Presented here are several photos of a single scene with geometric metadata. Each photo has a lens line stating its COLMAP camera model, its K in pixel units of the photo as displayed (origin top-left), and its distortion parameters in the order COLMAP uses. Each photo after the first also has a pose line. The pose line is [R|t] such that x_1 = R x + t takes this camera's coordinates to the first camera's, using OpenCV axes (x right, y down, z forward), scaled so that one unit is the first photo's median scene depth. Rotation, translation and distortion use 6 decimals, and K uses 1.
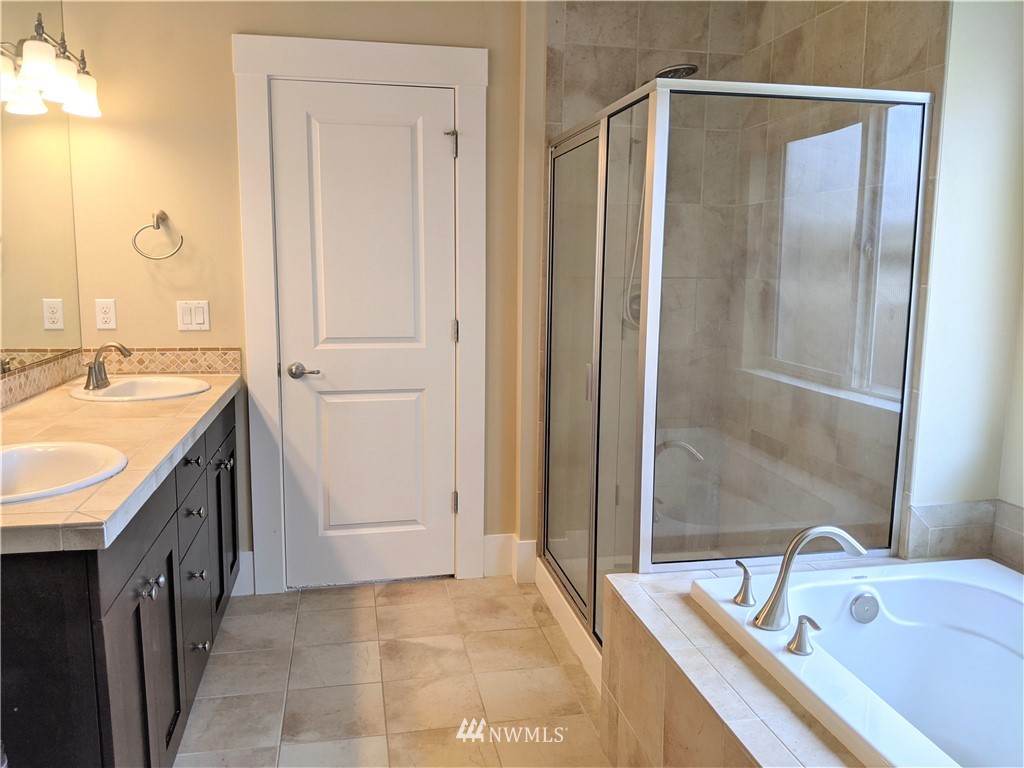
lens RADIAL K [[833.4, 0, 490.1], [0, 833.4, 384.1], [0, 0, 1]] dist [0.091440, -0.141692]
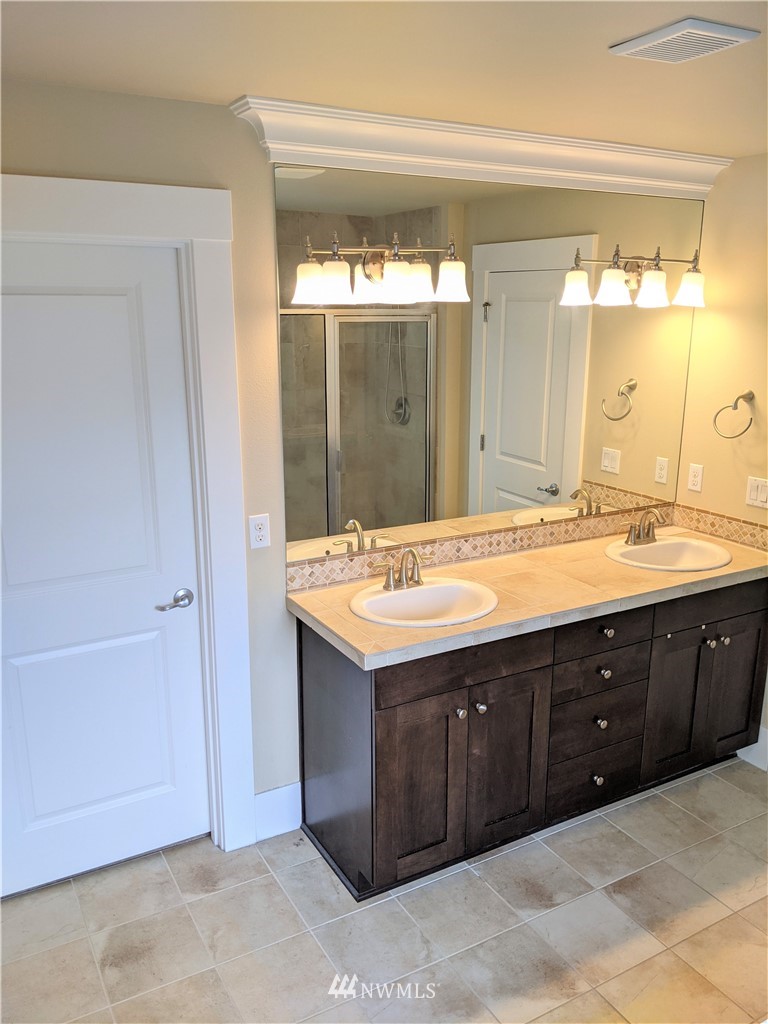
lens RADIAL K [[833.4, 0, 384.0], [0, 833.4, 512.0], [0, 0, 1]] dist [0.091440, -0.141692]
pose [[0.321564, 0.221975, -0.920502, 0.478366], [-0.131794, 0.973164, 0.188634, -0.202581], [0.937671, 0.060659, 0.342190, 0.229250]]
